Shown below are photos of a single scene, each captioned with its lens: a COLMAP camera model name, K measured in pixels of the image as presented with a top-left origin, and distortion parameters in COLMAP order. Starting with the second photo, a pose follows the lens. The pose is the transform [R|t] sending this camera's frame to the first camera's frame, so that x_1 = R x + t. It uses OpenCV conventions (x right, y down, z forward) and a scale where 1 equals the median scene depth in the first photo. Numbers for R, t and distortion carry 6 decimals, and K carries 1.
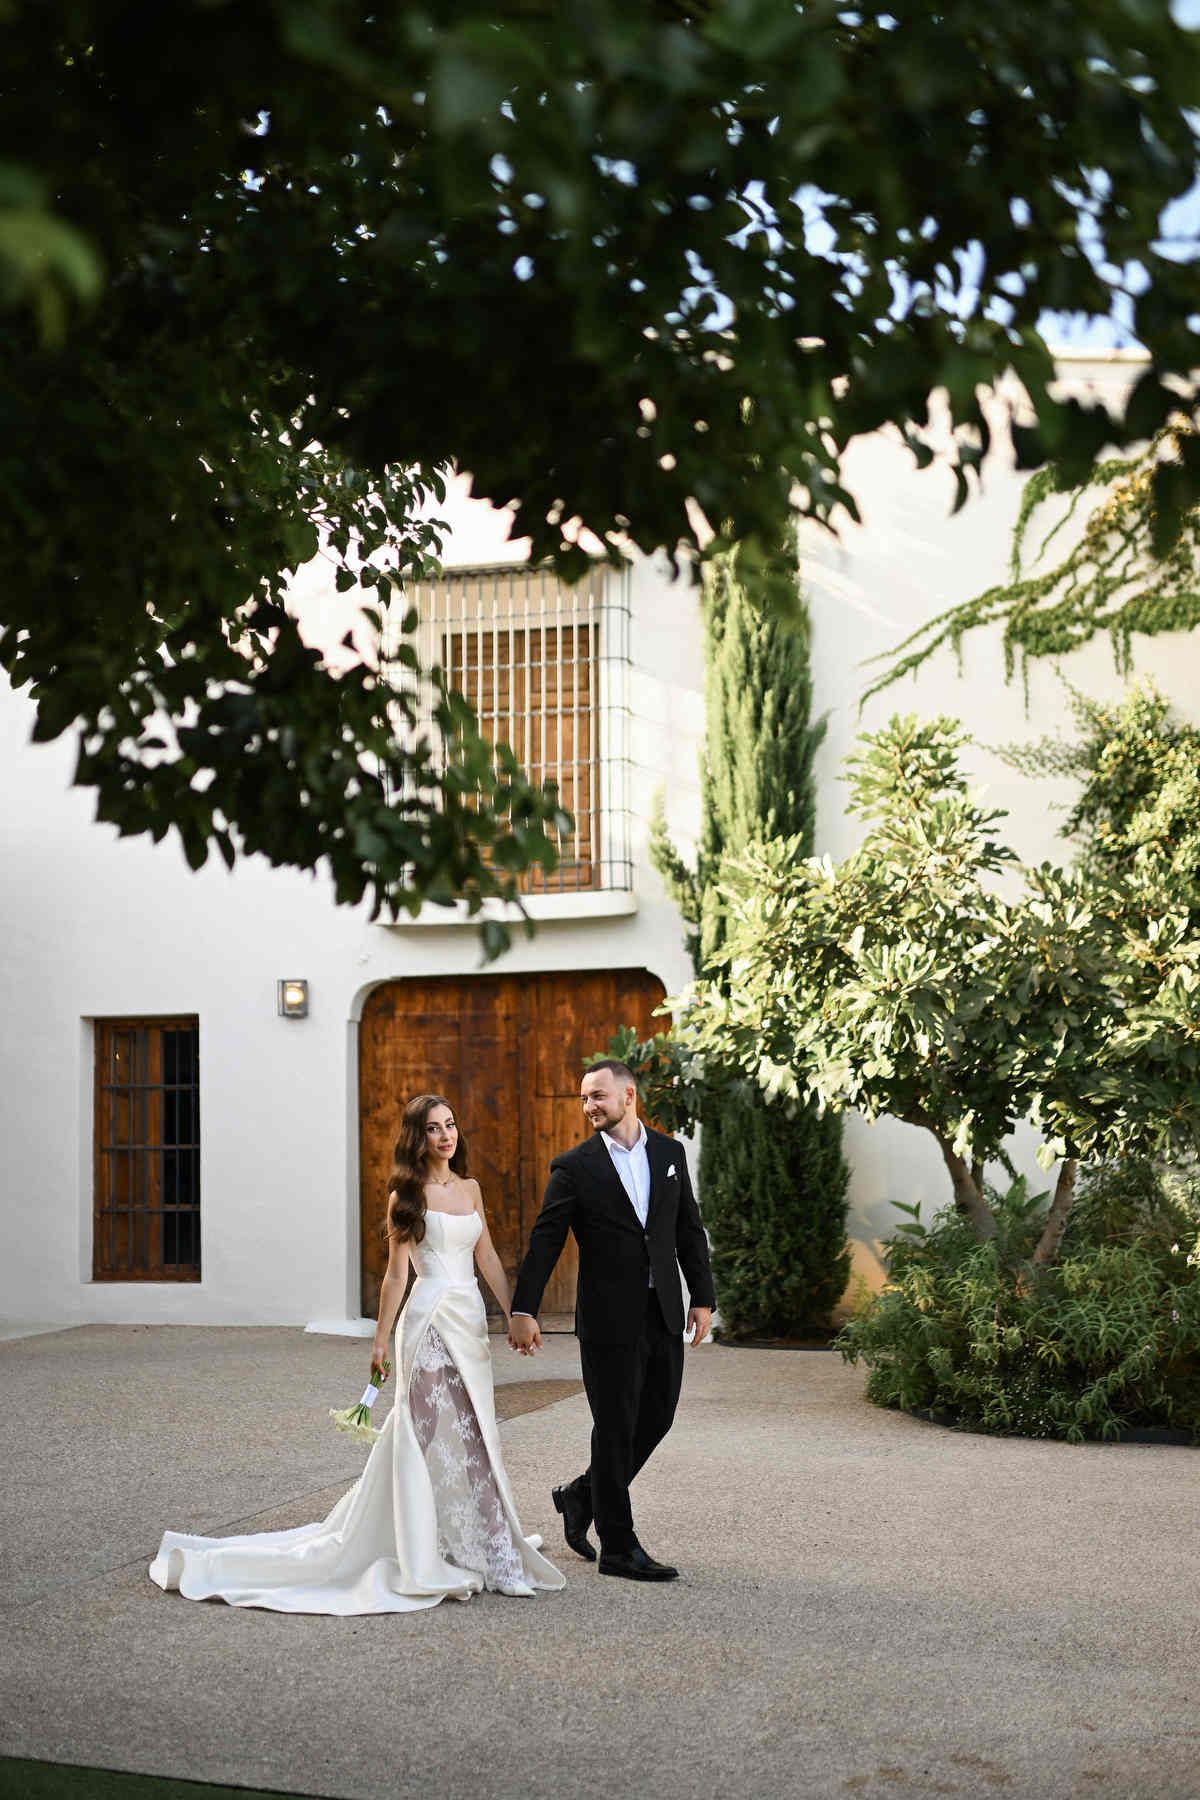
lens RADIAL K [[1716.7, 0, 600.0], [0, 1716.7, 900.0], [0, 0, 1]] dist [-0.008154, -0.009054]
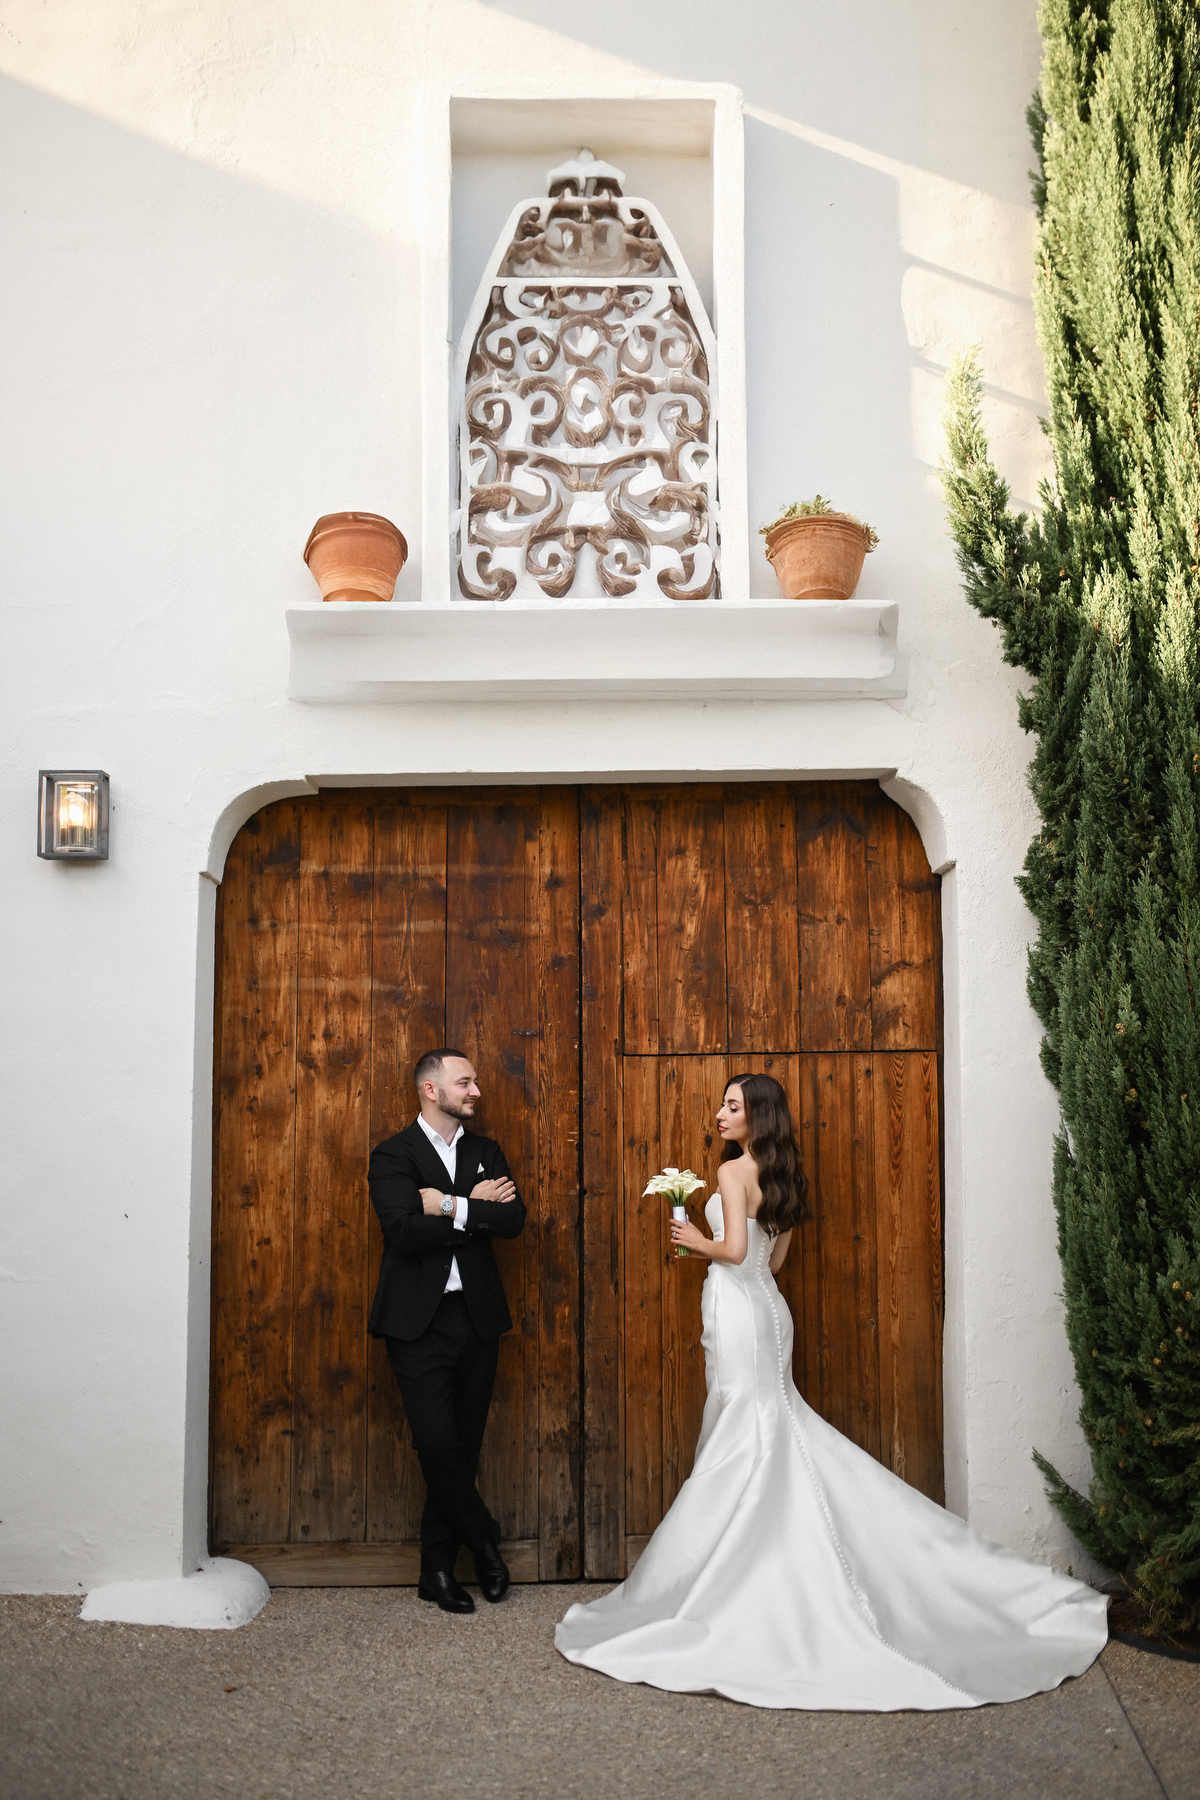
lens RADIAL K [[1716.7, 0, 600.0], [0, 1716.7, 900.0], [0, 0, 1]] dist [-0.008154, -0.009054]
pose [[0.978493, 0.033145, 0.203600, -0.135810], [-0.033515, 0.999437, -0.001629, 0.073765], [-0.203539, -0.005230, 0.979053, 0.550219]]
